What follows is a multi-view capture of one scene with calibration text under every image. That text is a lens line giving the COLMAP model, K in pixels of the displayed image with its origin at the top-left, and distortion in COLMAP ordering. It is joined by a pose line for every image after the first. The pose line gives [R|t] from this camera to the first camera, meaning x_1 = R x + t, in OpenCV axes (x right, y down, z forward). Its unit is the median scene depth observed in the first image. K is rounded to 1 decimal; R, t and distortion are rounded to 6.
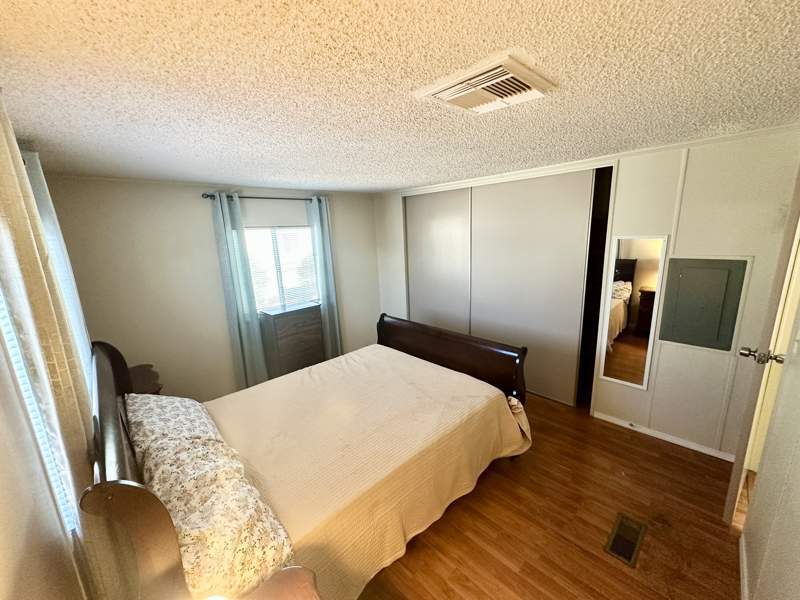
lens RADIAL K [[317.7, 0, 398.3], [0, 317.7, 297.2], [0, 0, 1]] dist [-0.009749, -0.000178]
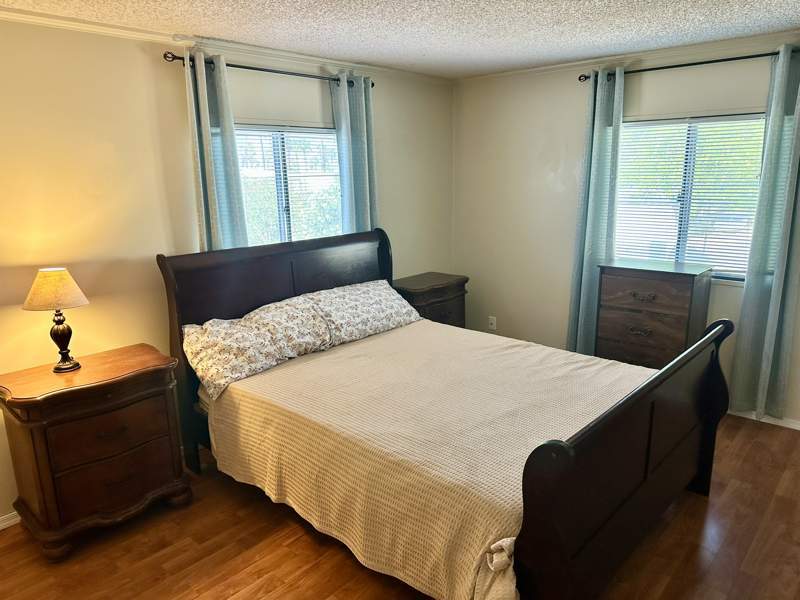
lens RADIAL K [[561.6, 0, 399.5], [0, 561.6, 304.3], [0, 0, 1]] dist [0.024534, -0.036550]
pose [[0.076658, 0.269060, -0.960068, 1.173449], [-0.197232, 0.947966, 0.249920, -0.128877], [0.977355, 0.170198, 0.125737, 0.891563]]
